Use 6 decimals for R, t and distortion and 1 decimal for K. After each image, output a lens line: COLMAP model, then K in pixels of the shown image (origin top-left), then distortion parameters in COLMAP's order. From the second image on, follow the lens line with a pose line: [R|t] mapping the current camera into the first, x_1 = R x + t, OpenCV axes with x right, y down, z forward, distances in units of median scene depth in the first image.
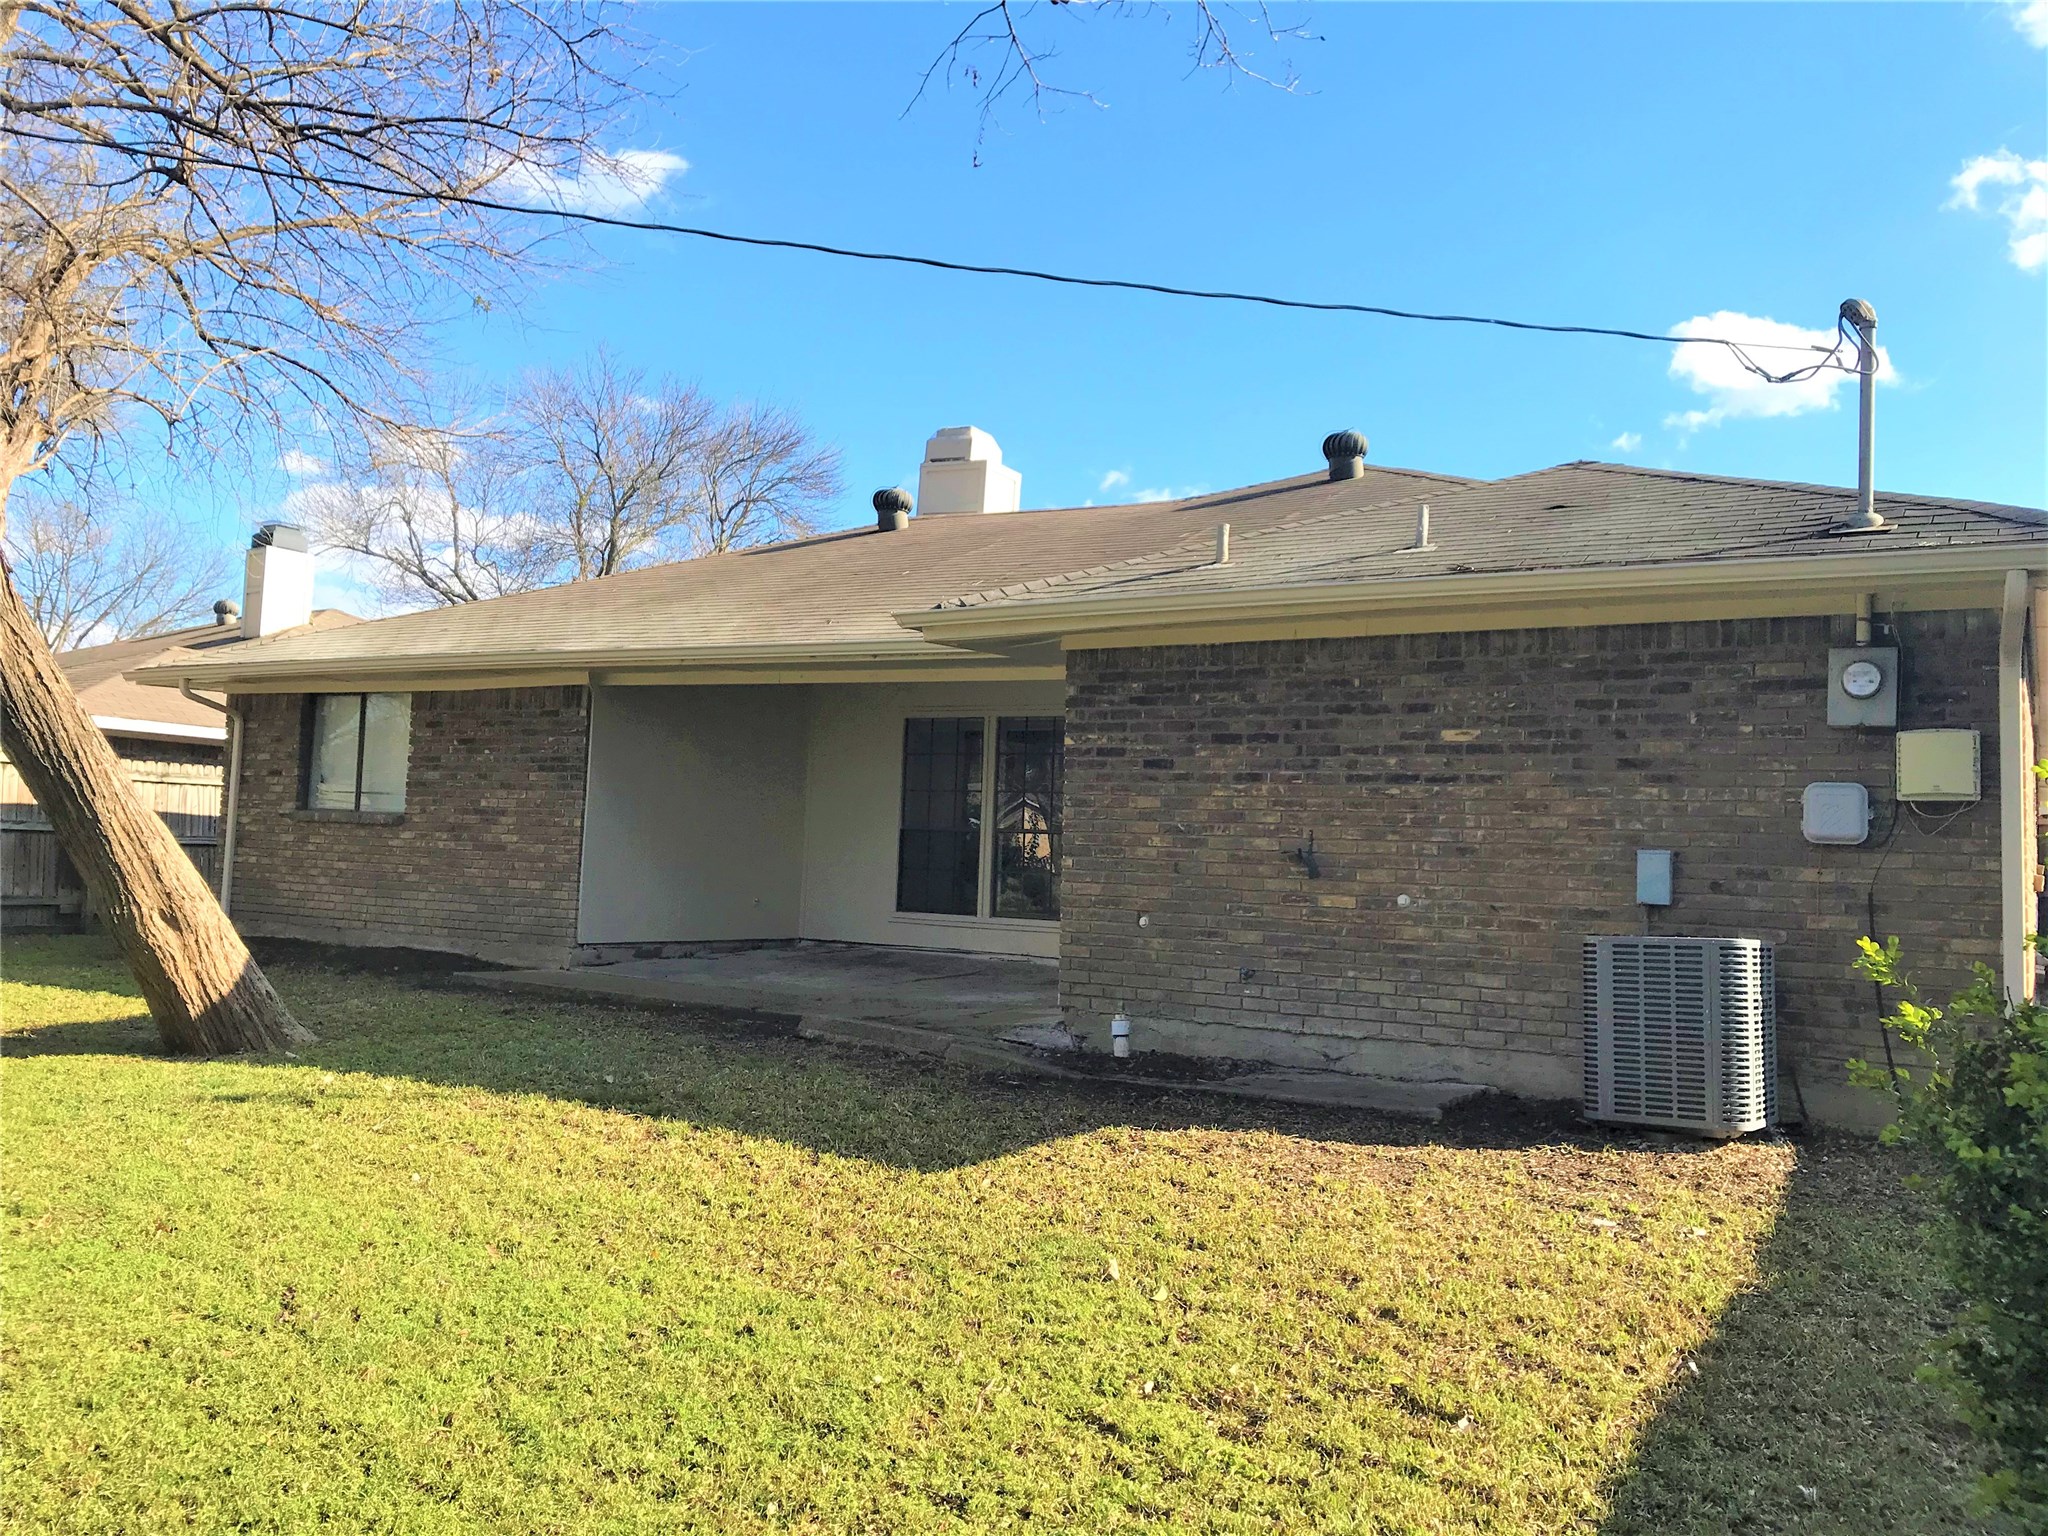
lens RADIAL K [[1692.8, 0, 1021.5], [0, 1692.8, 774.7], [0, 0, 1]] dist [0.034368, -0.038074]
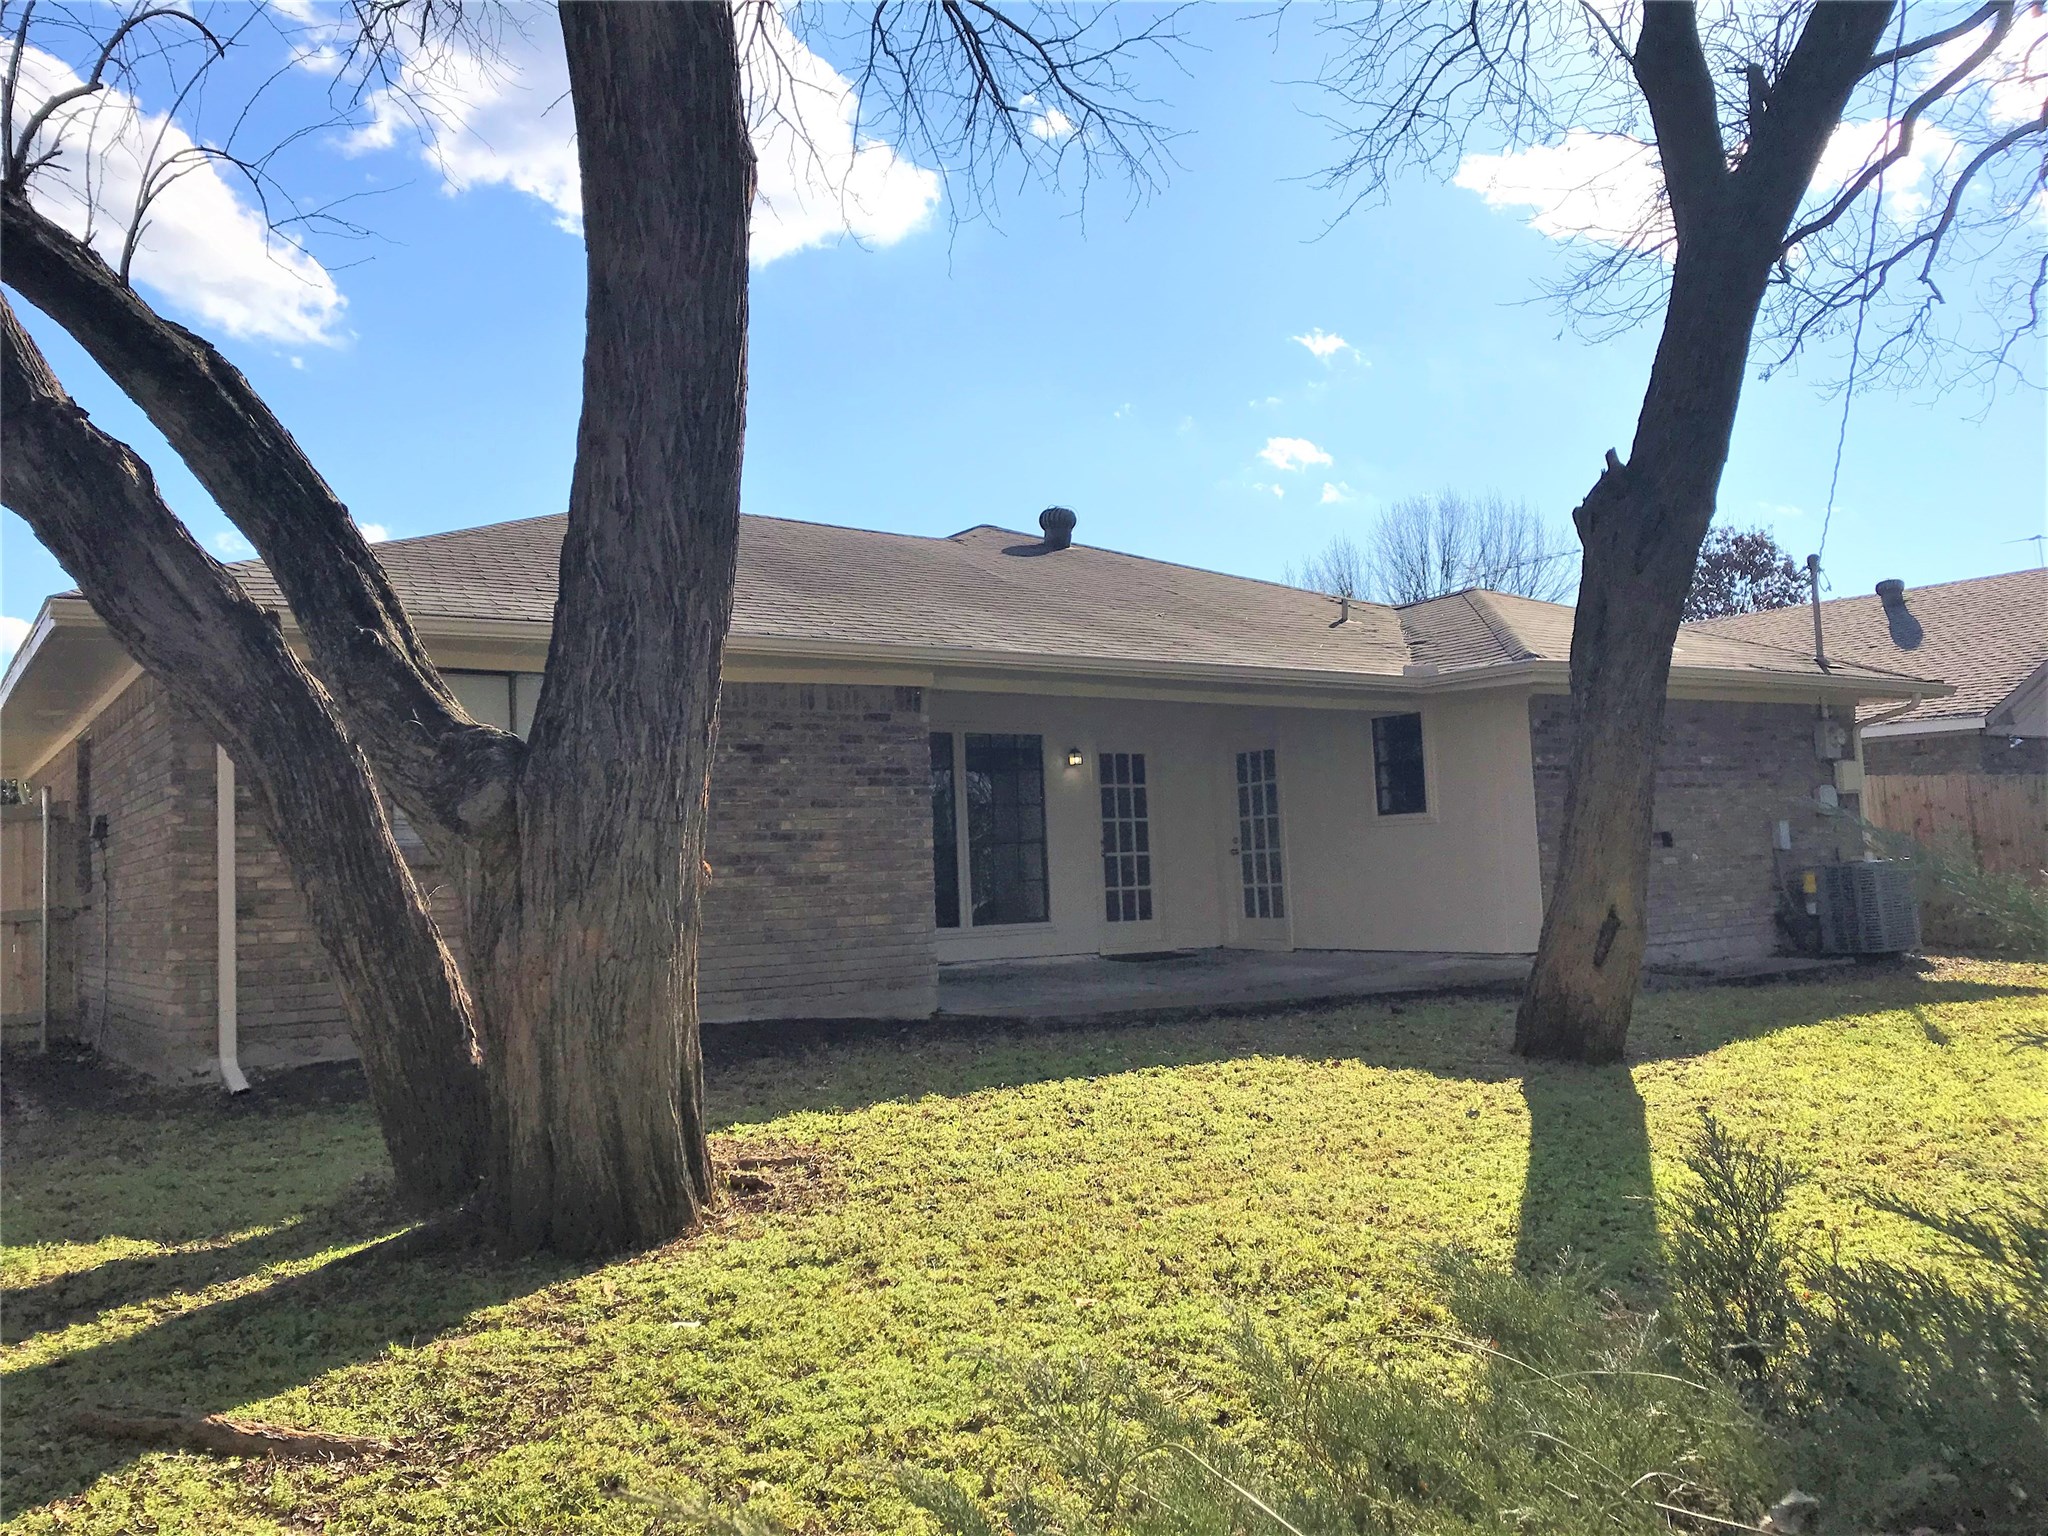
lens RADIAL K [[1692.8, 0, 1020.6], [0, 1692.8, 761.6], [0, 0, 1]] dist [0.034368, -0.038074]
pose [[0.403237, 0.012459, 0.915011, -1.017535], [0.009024, 0.999805, -0.017590, 0.001657], [-0.915051, 0.015350, 0.403046, 0.587766]]
